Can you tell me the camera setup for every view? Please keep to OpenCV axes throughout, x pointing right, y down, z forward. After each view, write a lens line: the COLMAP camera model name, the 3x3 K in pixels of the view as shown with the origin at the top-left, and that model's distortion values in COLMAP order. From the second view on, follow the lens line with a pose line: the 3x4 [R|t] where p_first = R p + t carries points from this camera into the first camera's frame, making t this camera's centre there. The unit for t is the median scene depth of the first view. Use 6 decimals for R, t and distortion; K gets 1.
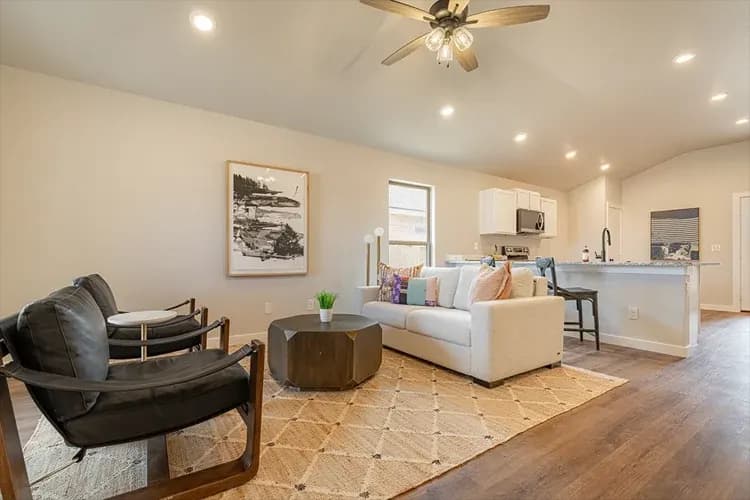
lens RADIAL K [[339.8, 0, 381.2], [0, 339.8, 255.1], [0, 0, 1]] dist [0.004038, 0.000575]
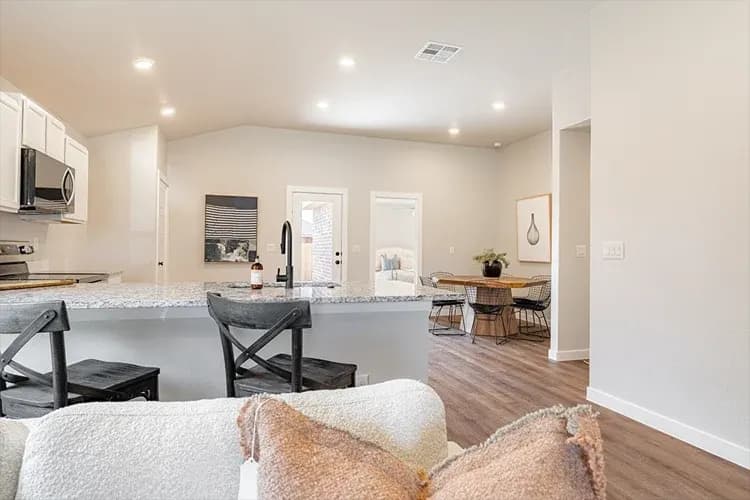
lens RADIAL K [[425.5, 0, 381.3], [0, 425.5, 249.9], [0, 0, 1]] dist [0.006653, 0.000492]
pose [[0.288675, 0.001505, 0.957426, 0.072435], [-0.023947, 0.999697, 0.005649, -0.043385], [-0.957128, -0.024558, 0.288624, 0.676936]]
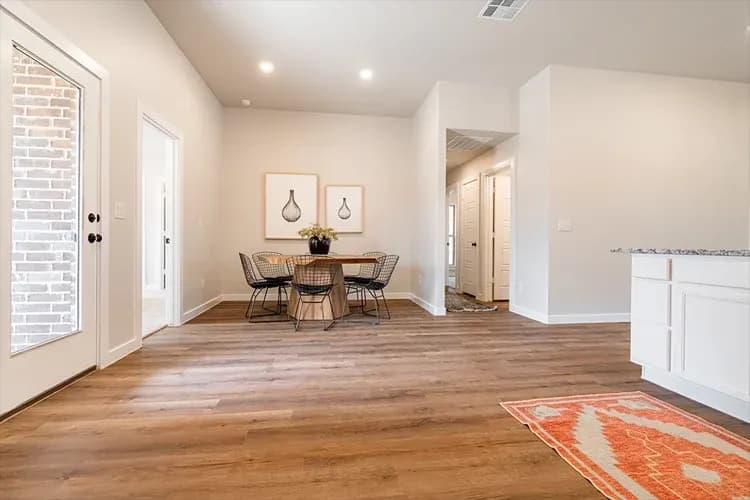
lens RADIAL K [[339.8, 0, 372.8], [0, 339.8, 242.6], [0, 0, 1]] dist [0.004038, 0.000575]
pose [[-0.893781, -0.008882, 0.448416, 1.011849], [-0.017951, 0.999711, -0.015976, 0.029808], [-0.448145, -0.022329, -0.893682, 1.655141]]
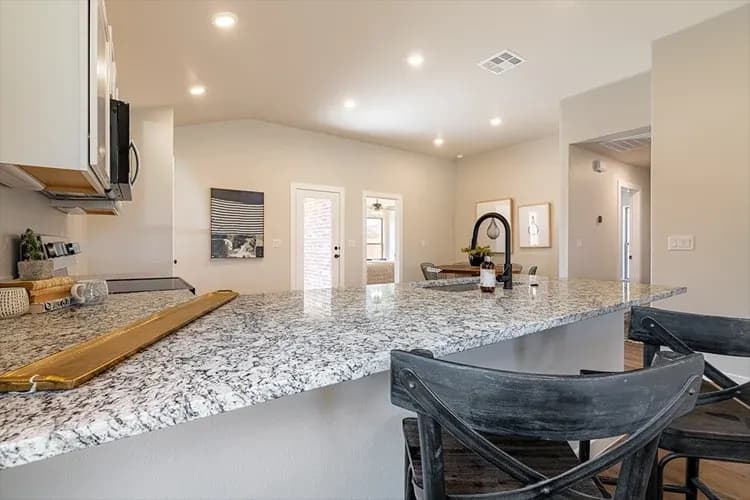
lens RADIAL K [[339.8, 0, 381.9], [0, 339.8, 248.6], [0, 0, 1]] dist [0.004038, 0.000575]
pose [[-0.006629, -0.014774, 0.999869, 0.195153], [-0.015331, 0.999775, 0.014670, -0.036723], [-0.999860, -0.015232, -0.006854, 1.161485]]
